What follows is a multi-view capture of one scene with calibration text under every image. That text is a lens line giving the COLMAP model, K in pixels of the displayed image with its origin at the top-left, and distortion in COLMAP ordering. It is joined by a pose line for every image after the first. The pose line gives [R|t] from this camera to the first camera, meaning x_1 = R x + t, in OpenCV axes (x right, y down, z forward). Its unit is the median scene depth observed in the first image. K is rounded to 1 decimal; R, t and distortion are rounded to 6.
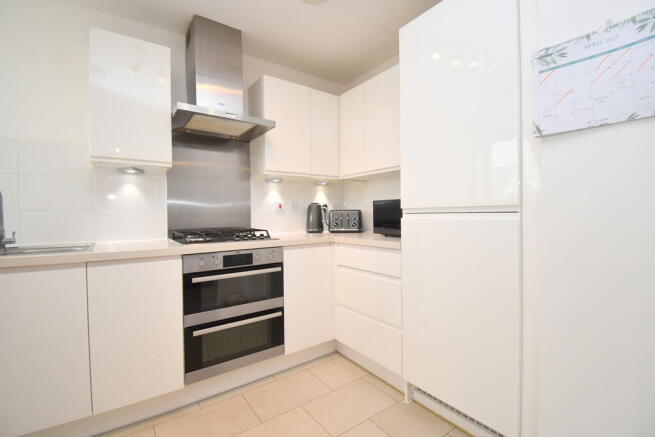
lens RADIAL K [[288.5, 0, 324.4], [0, 288.5, 215.6], [0, 0, 1]] dist [0.001515, -0.016539]
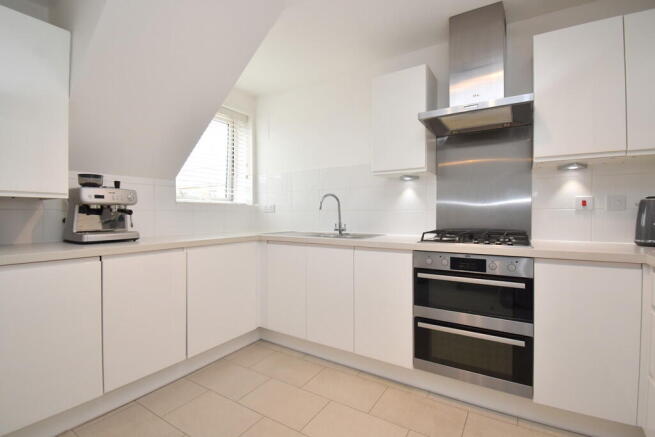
lens RADIAL K [[288.5, 0, 324.4], [0, 288.5, 215.6], [0, 0, 1]] dist [0.001515, -0.016539]
pose [[0.378217, 0.011618, -0.925644, 0.321002], [-0.007981, 0.999925, 0.009289, -0.004715], [0.925682, 0.003875, 0.378282, 0.200262]]
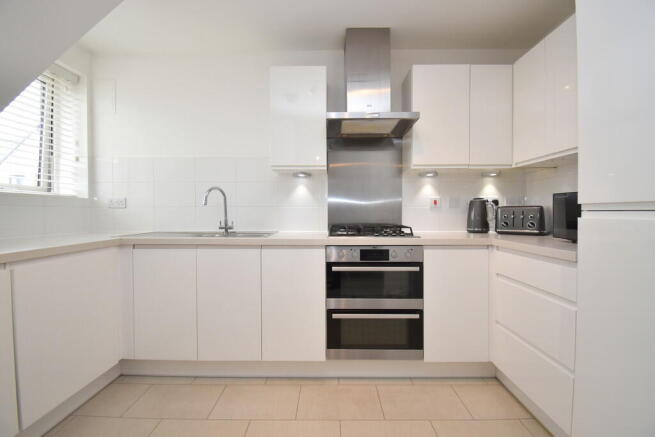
lens RADIAL K [[288.5, 0, 324.4], [0, 288.5, 215.6], [0, 0, 1]] dist [0.001515, -0.016539]
pose [[0.803281, 0.017396, -0.595346, 0.144241], [-0.010091, 0.999827, 0.015600, -0.000653], [0.595515, -0.006524, 0.803318, 0.057452]]
